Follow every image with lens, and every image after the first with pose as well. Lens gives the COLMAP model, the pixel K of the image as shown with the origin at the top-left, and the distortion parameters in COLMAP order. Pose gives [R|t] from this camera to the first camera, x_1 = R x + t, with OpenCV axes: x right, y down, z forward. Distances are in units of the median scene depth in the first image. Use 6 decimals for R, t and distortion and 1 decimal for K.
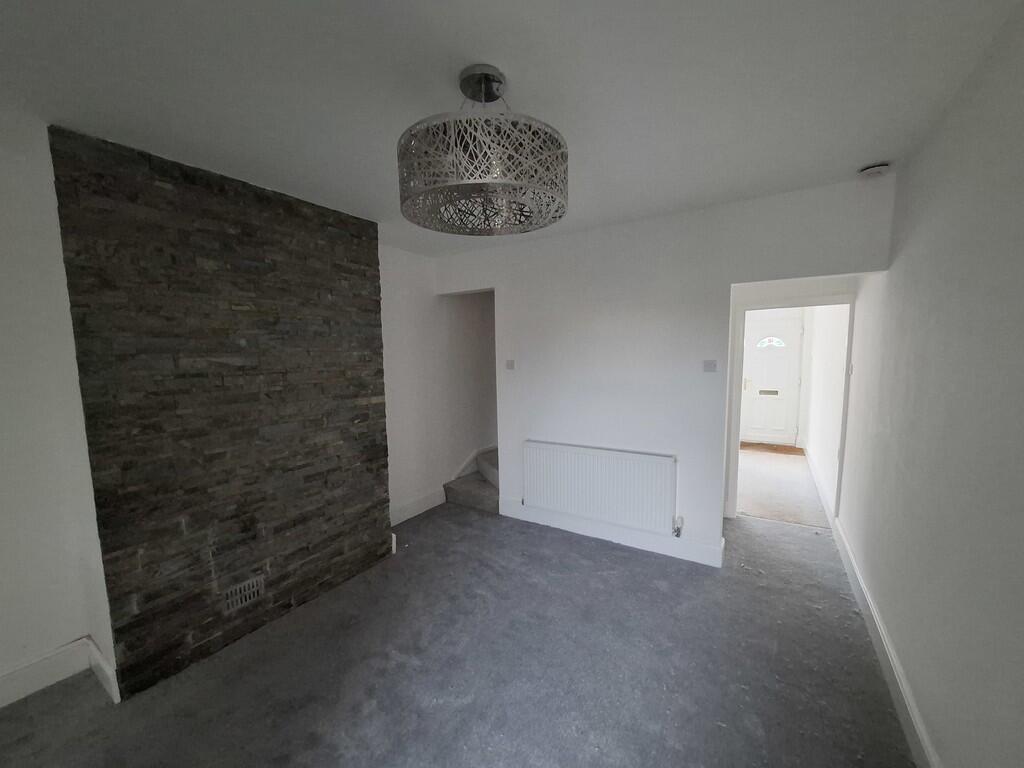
lens RADIAL K [[402.3, 0, 518.3], [0, 402.3, 394.9], [0, 0, 1]] dist [-0.004758, -0.000121]
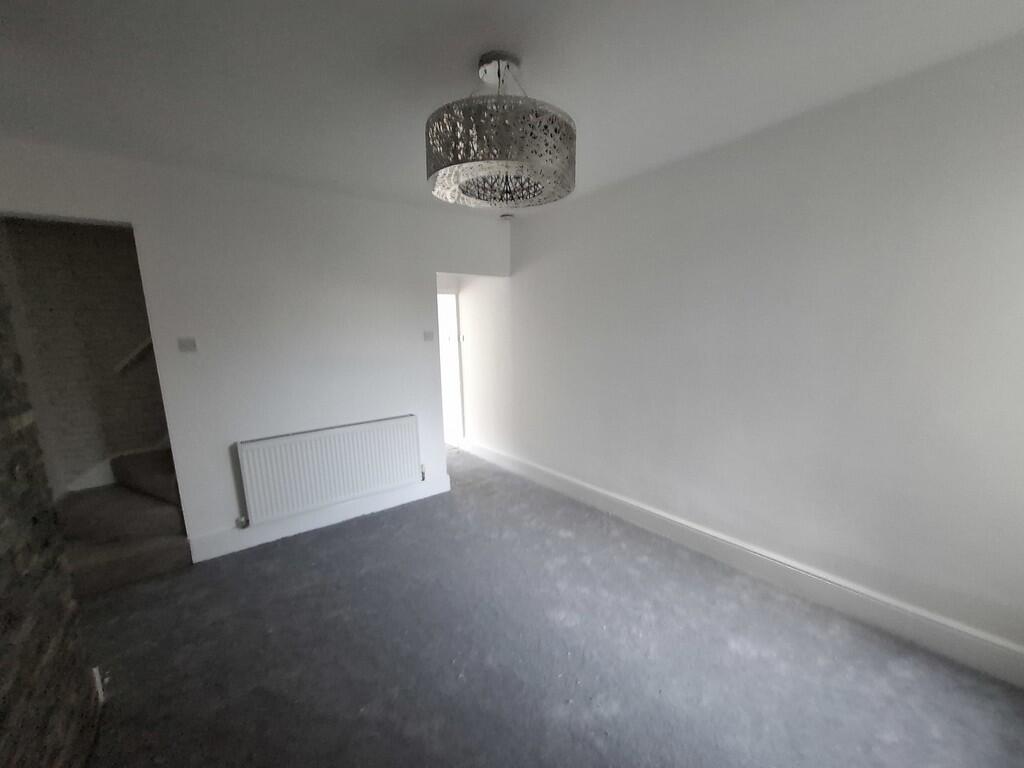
lens RADIAL K [[402.3, 0, 518.3], [0, 402.3, 394.9], [0, 0, 1]] dist [-0.004758, -0.000121]
pose [[0.345263, -0.152594, 0.926018, -0.490392], [0.098911, 0.987115, 0.125784, -0.021221], [-0.933279, 0.048165, 0.355907, 0.238771]]
